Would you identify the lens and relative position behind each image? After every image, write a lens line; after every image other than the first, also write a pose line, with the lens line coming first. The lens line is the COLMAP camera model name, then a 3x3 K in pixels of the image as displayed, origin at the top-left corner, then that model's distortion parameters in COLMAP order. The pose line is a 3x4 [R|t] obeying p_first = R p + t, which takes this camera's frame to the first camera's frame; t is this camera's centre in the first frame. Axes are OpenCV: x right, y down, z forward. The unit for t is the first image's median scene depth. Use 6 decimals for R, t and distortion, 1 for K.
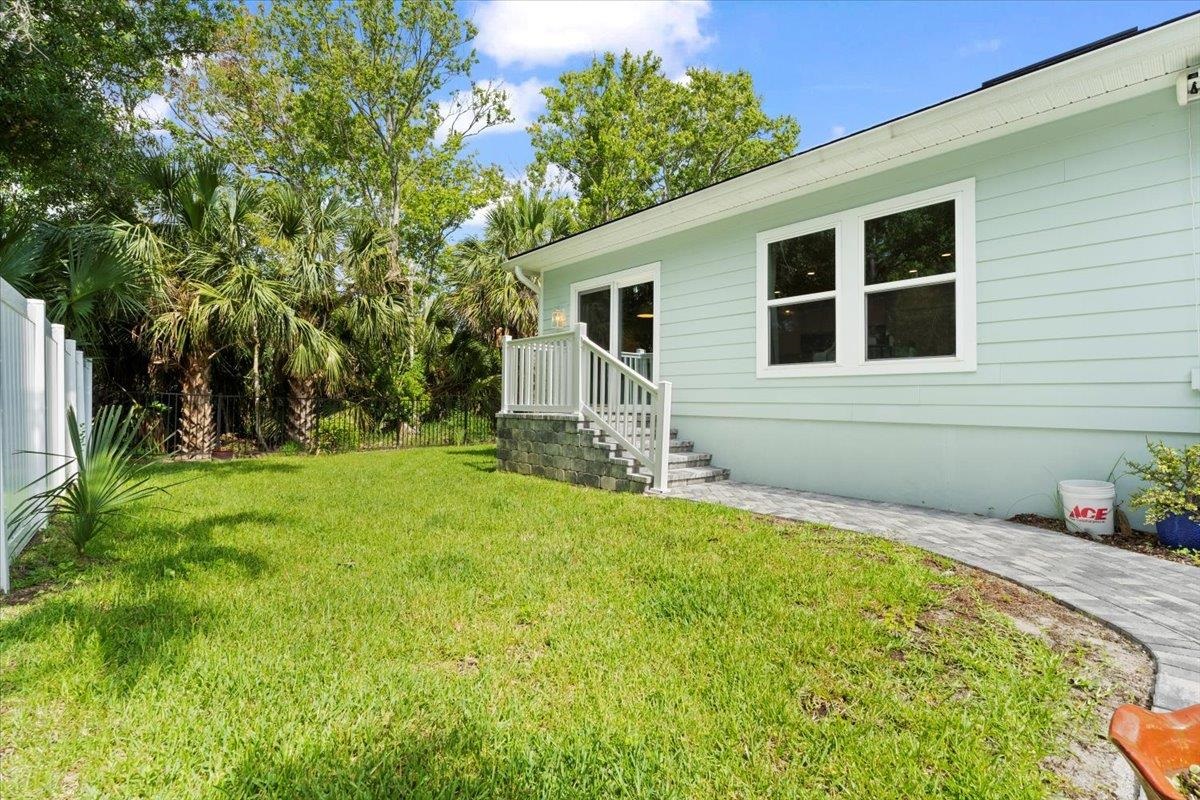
lens RADIAL K [[490.3, 0, 593.6], [0, 490.3, 398.5], [0, 0, 1]] dist [-0.000366, -0.000102]
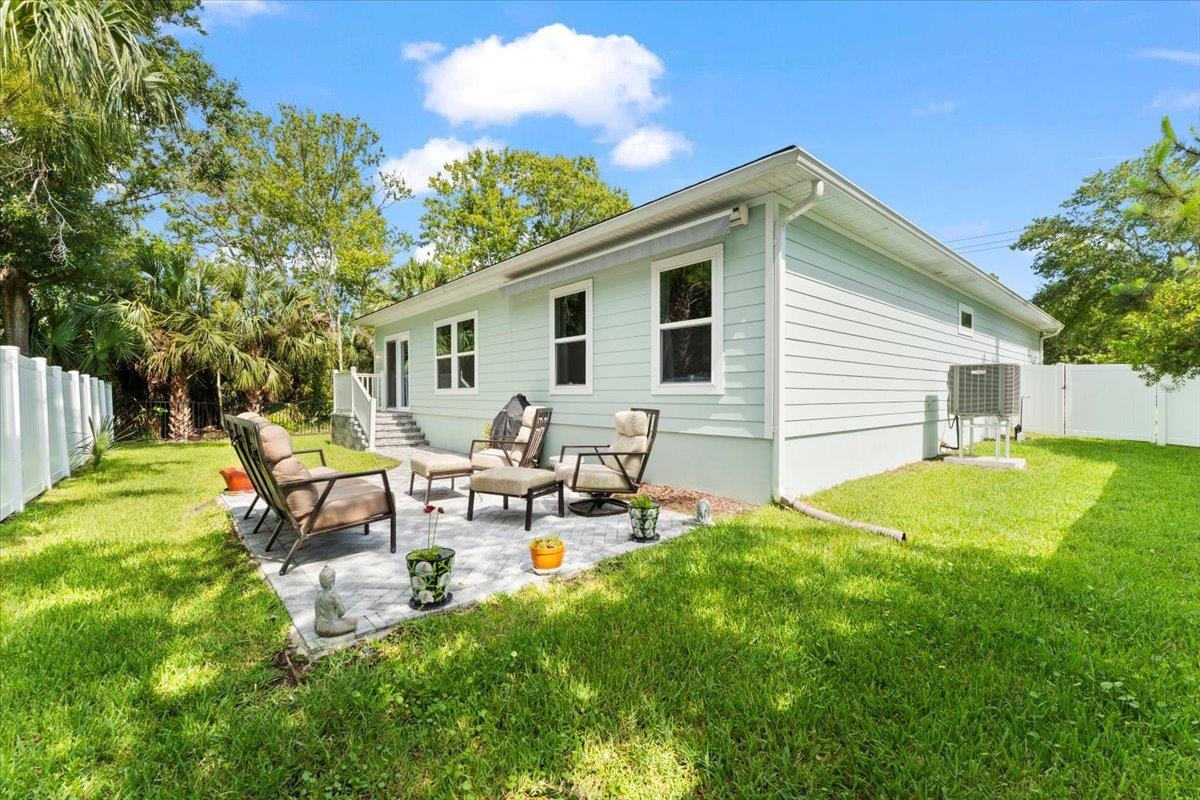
lens RADIAL K [[488.4, 0, 630.3], [0, 488.4, 414.5], [0, 0, 1]] dist [-0.000135, 0.000265]
pose [[0.999910, -0.007387, -0.011197, 0.734827], [0.007891, 0.998928, 0.045623, -0.030127], [0.010848, -0.045707, 0.998896, -0.627514]]
